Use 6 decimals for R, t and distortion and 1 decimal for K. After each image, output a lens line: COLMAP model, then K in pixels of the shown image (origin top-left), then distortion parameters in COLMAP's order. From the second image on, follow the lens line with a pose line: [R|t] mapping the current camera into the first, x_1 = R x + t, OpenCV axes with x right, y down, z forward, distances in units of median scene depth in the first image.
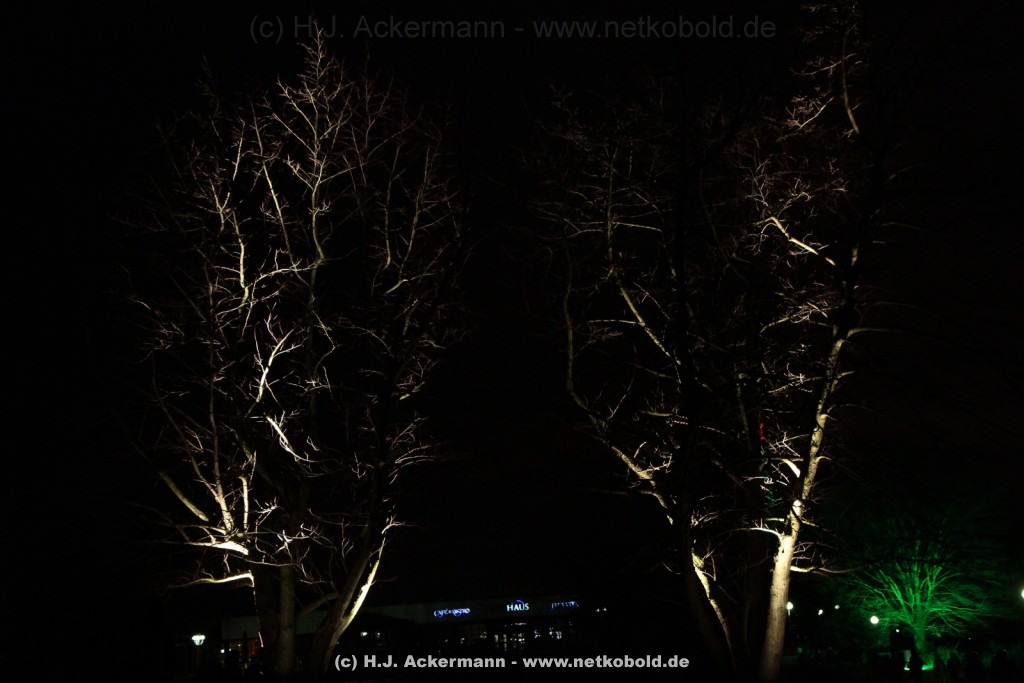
lens RADIAL K [[1397.4, 0, 509.4], [0, 1397.4, 357.1], [0, 0, 1]] dist [0.126721, 0.132410]
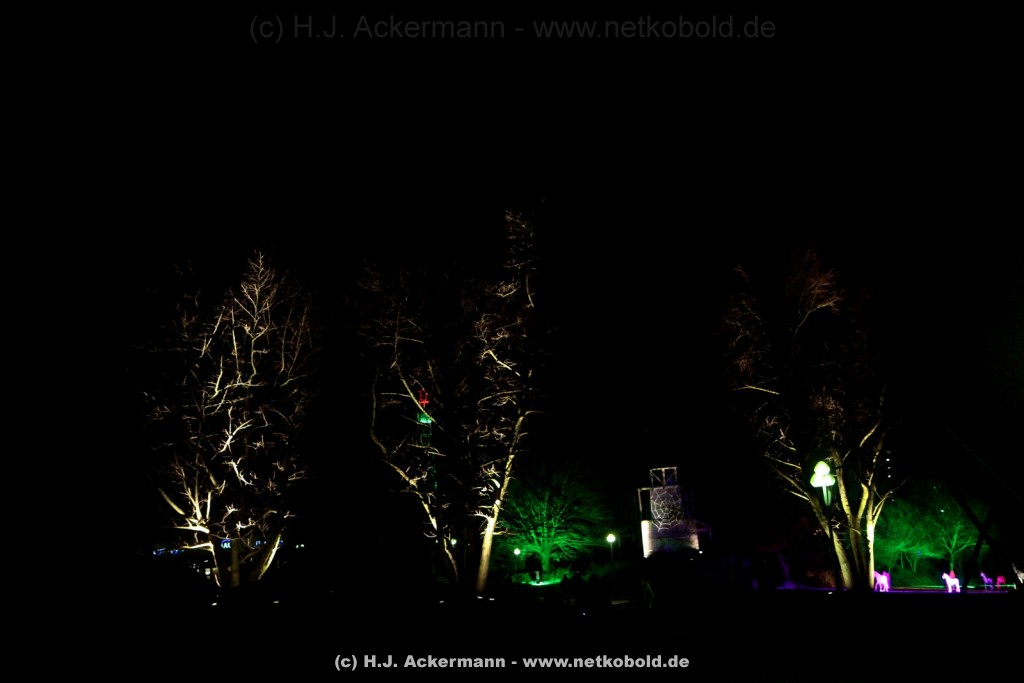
lens RADIAL K [[1397.4, 0, 509.4], [0, 1397.4, 357.1], [0, 0, 1]] dist [0.126721, 0.132410]
pose [[0.966797, 0.019384, 0.254811, -0.271716], [-0.032545, 0.998339, 0.047536, -0.184409], [-0.253466, -0.054250, 0.965822, -0.843188]]
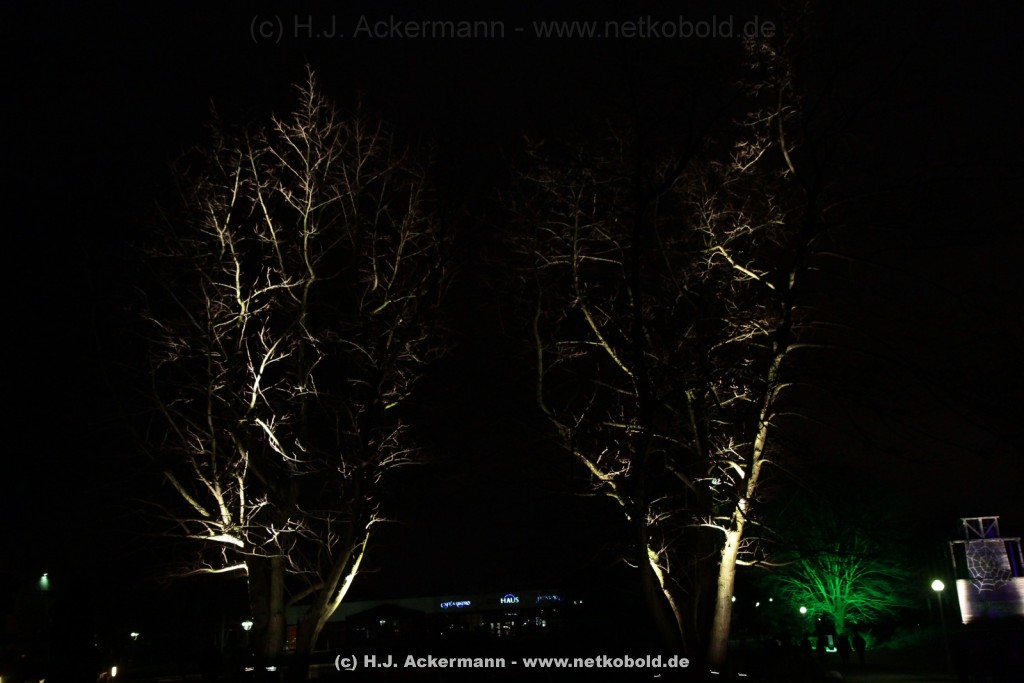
lens RADIAL K [[1107.6, 0, 513.5], [0, 1107.6, 362.1], [0, 0, 1]] dist [0.006768, 0.247851]
pose [[0.999990, 0.003367, 0.002855, 0.021588], [-0.003260, 0.999329, -0.036483, 0.026121], [-0.002976, 0.036473, 0.999330, 0.123373]]
